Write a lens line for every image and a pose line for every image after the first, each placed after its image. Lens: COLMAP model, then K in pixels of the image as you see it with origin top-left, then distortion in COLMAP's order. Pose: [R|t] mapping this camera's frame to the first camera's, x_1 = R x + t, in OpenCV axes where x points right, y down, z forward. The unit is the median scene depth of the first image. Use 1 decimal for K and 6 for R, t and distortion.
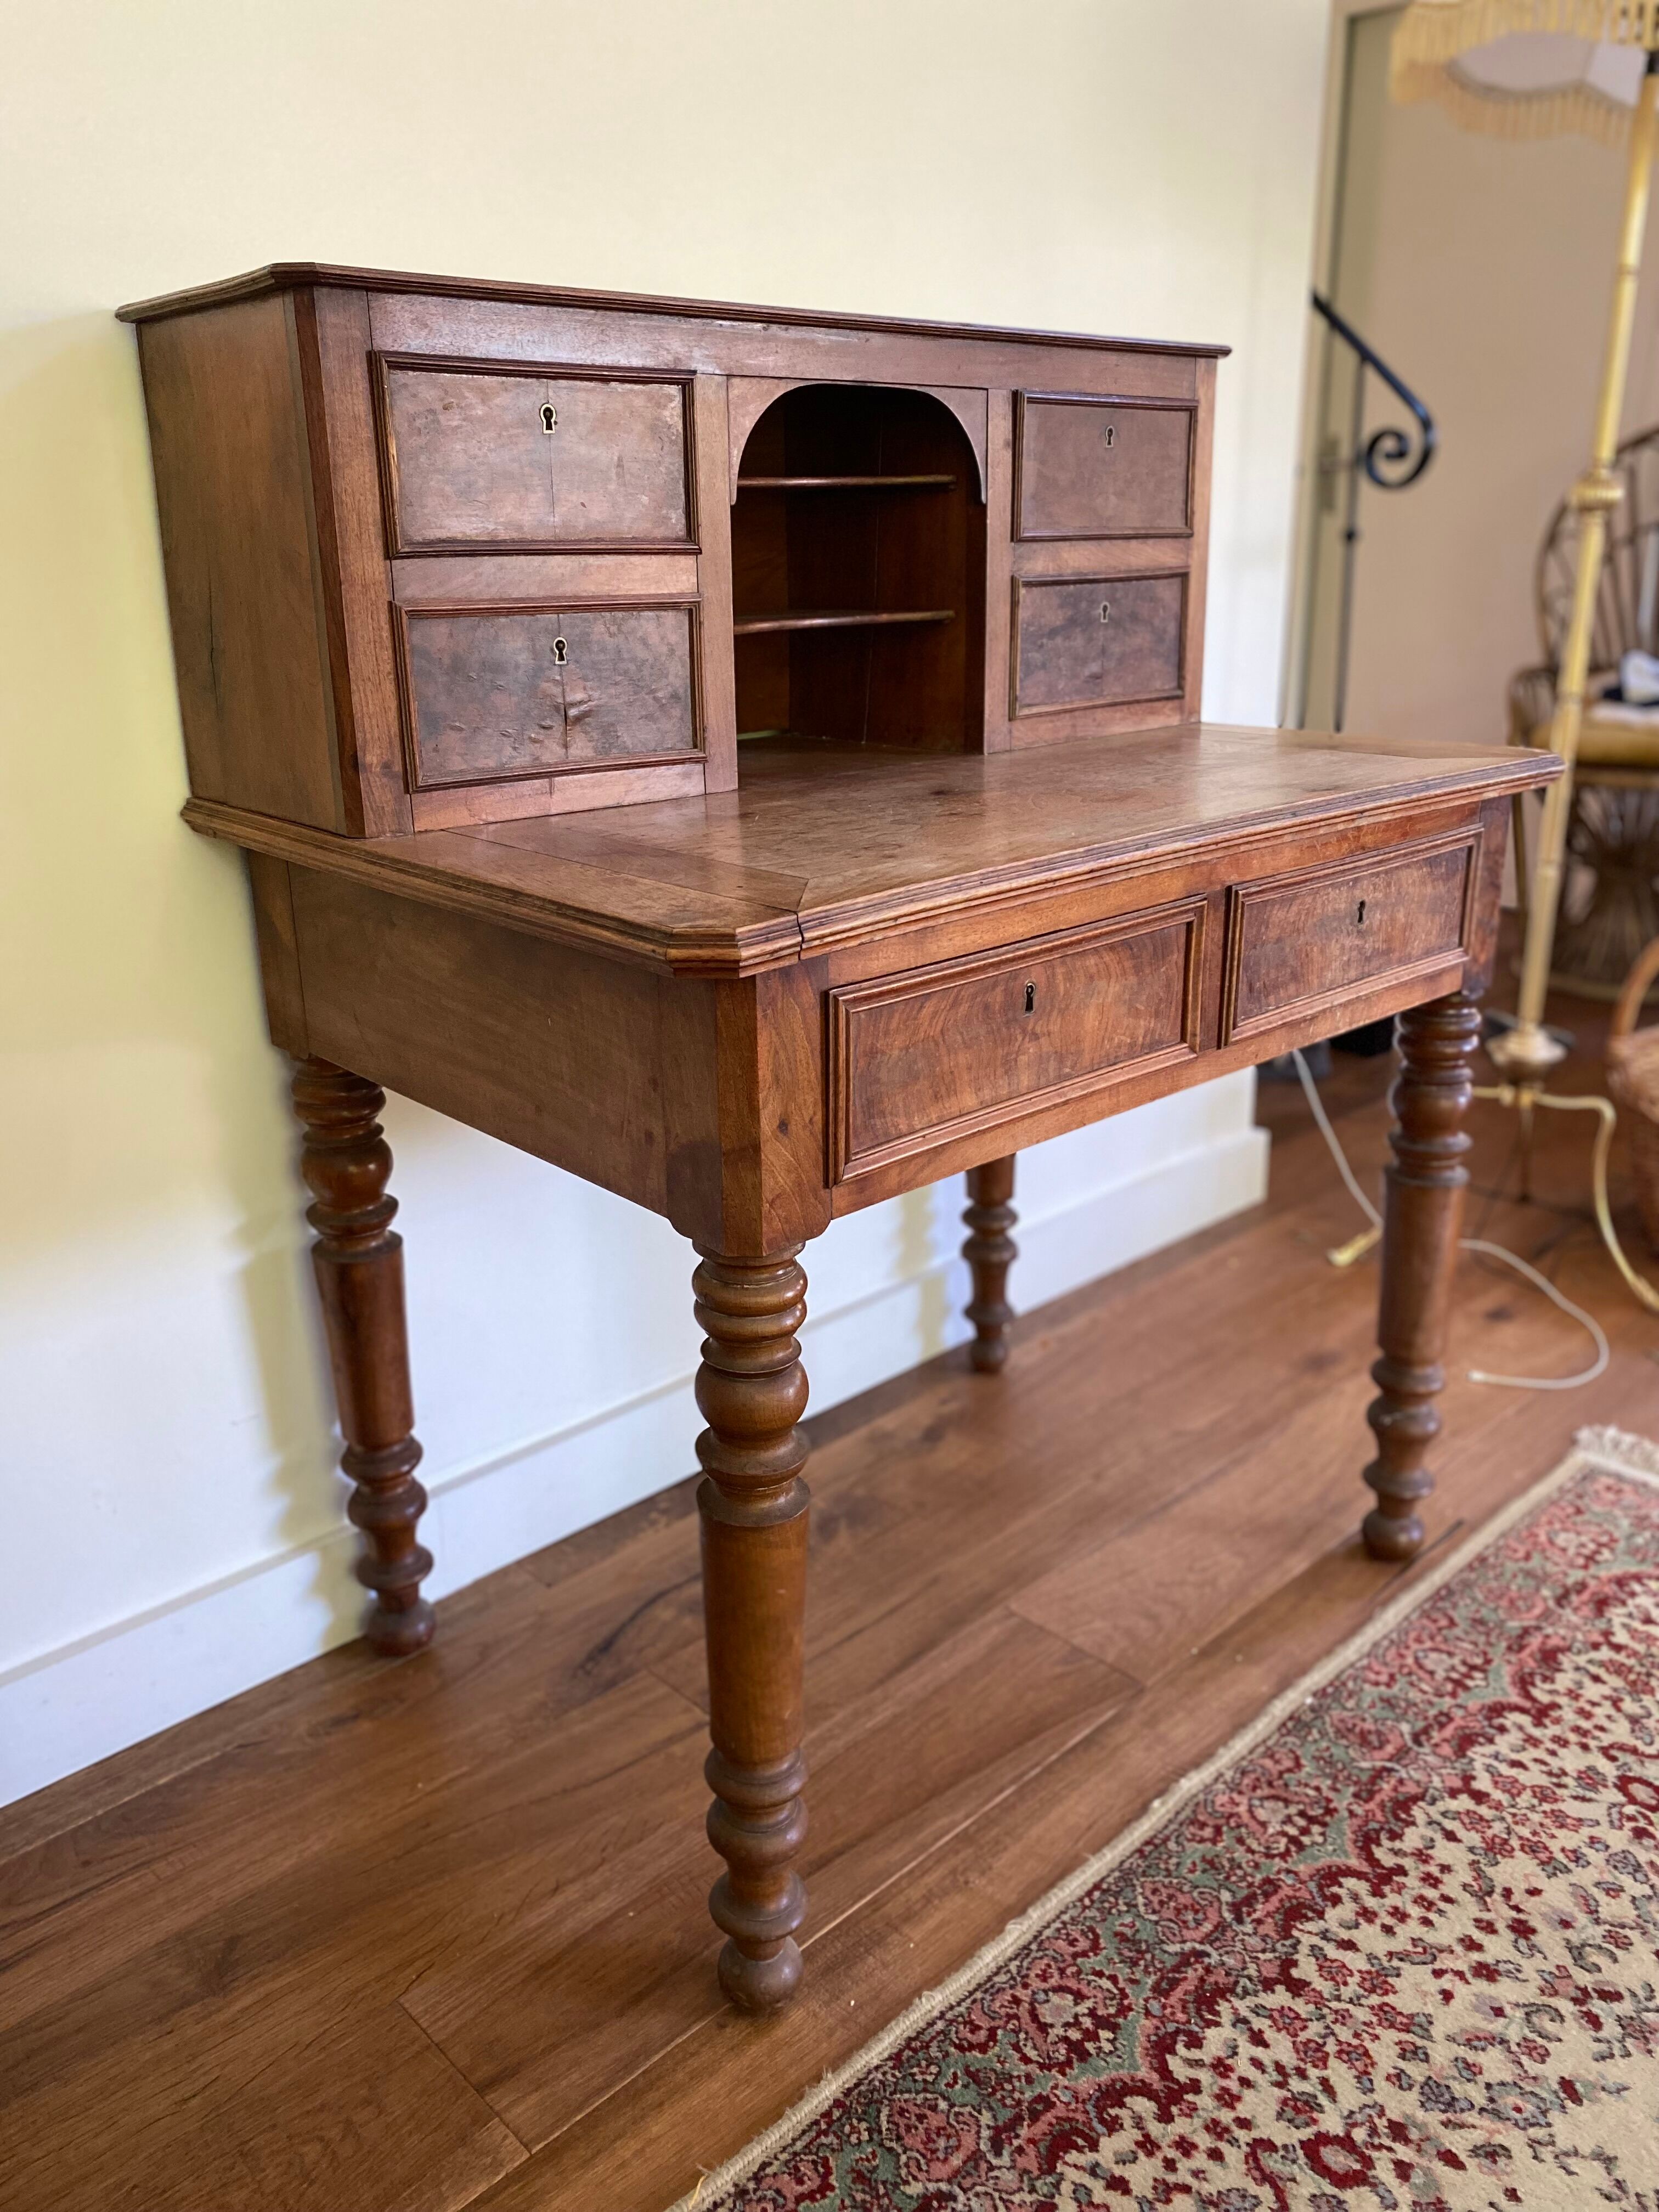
lens RADIAL K [[1685.8, 0, 847.4], [0, 1685.8, 1090.0], [0, 0, 1]] dist [0.044667, -0.056154]
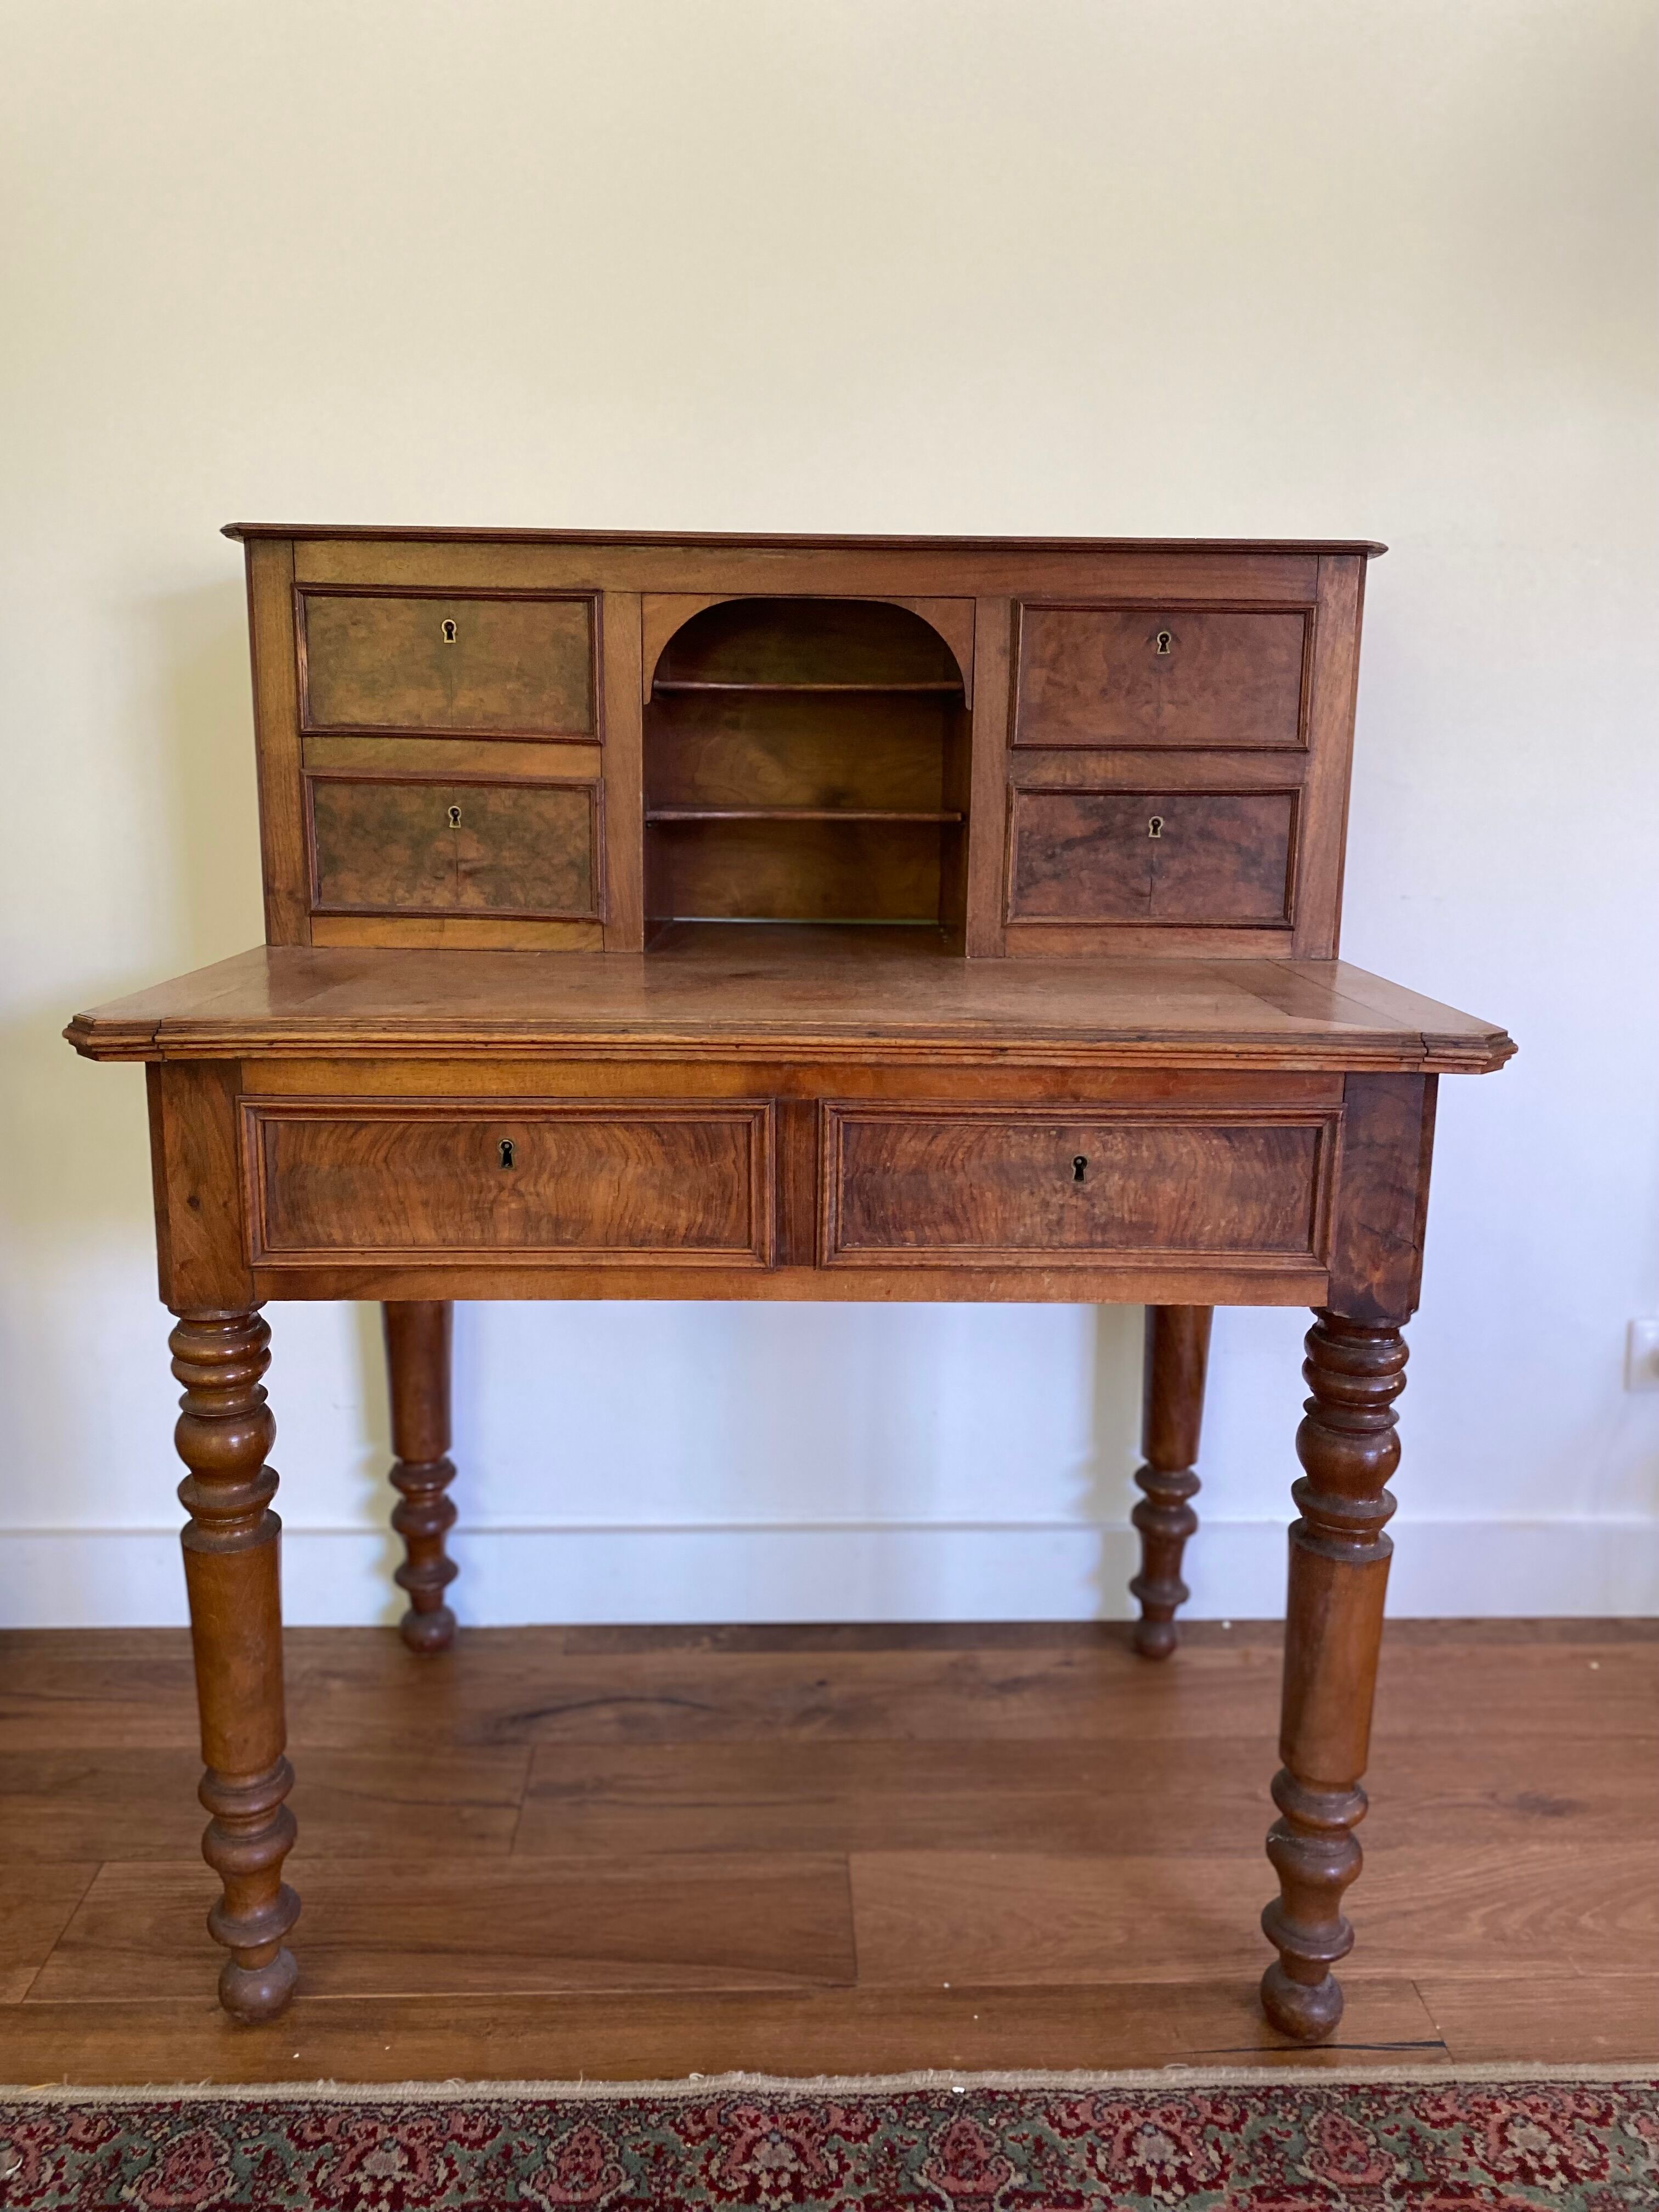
lens RADIAL K [[1685.8, 0, 839.1], [0, 1685.8, 1088.0], [0, 0, 1]] dist [0.044667, -0.056154]
pose [[0.746019, 0.160434, -0.646310, 0.841151], [-0.235277, 0.971452, -0.030430, -0.100072], [0.622977, 0.174764, 0.762468, 0.287776]]
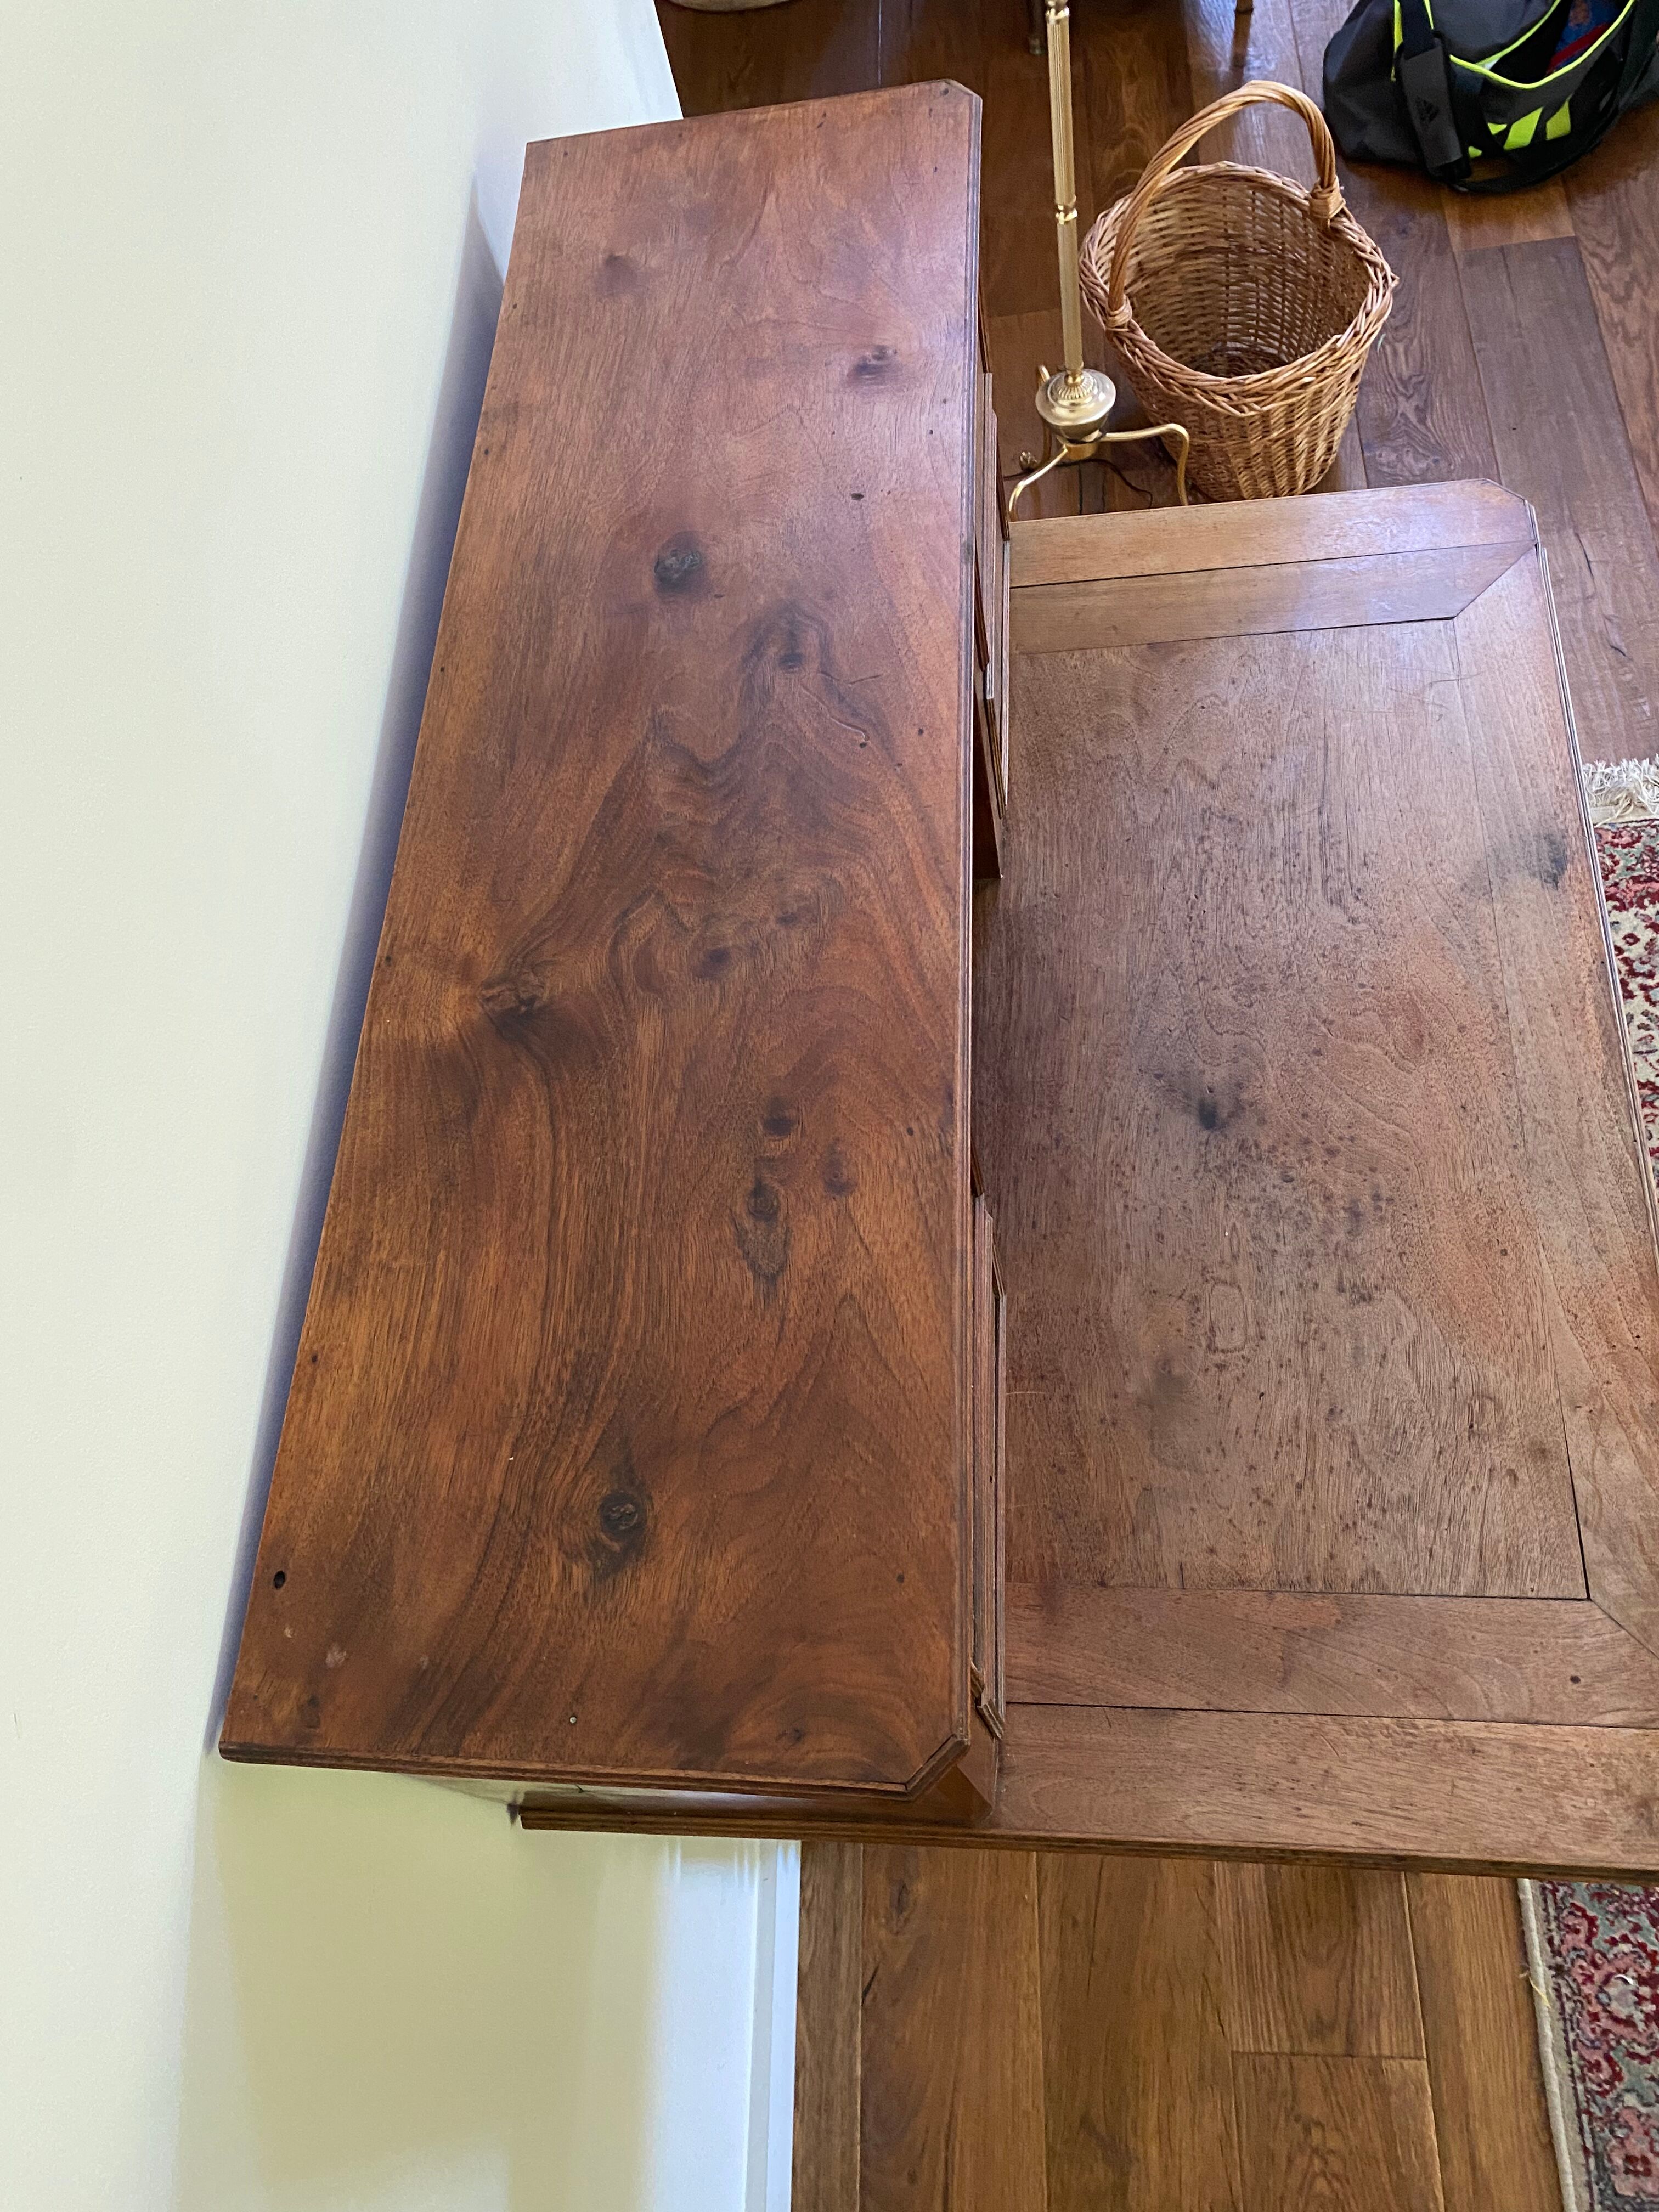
lens RADIAL K [[1685.8, 0, 815.2], [0, 1685.8, 1109.1], [0, 0, 1]] dist [0.044667, -0.056154]
pose [[0.703806, -0.676545, 0.216666, -0.279702], [0.373548, 0.611877, 0.697187, -0.894850], [-0.604251, -0.409749, 0.683364, 0.603447]]
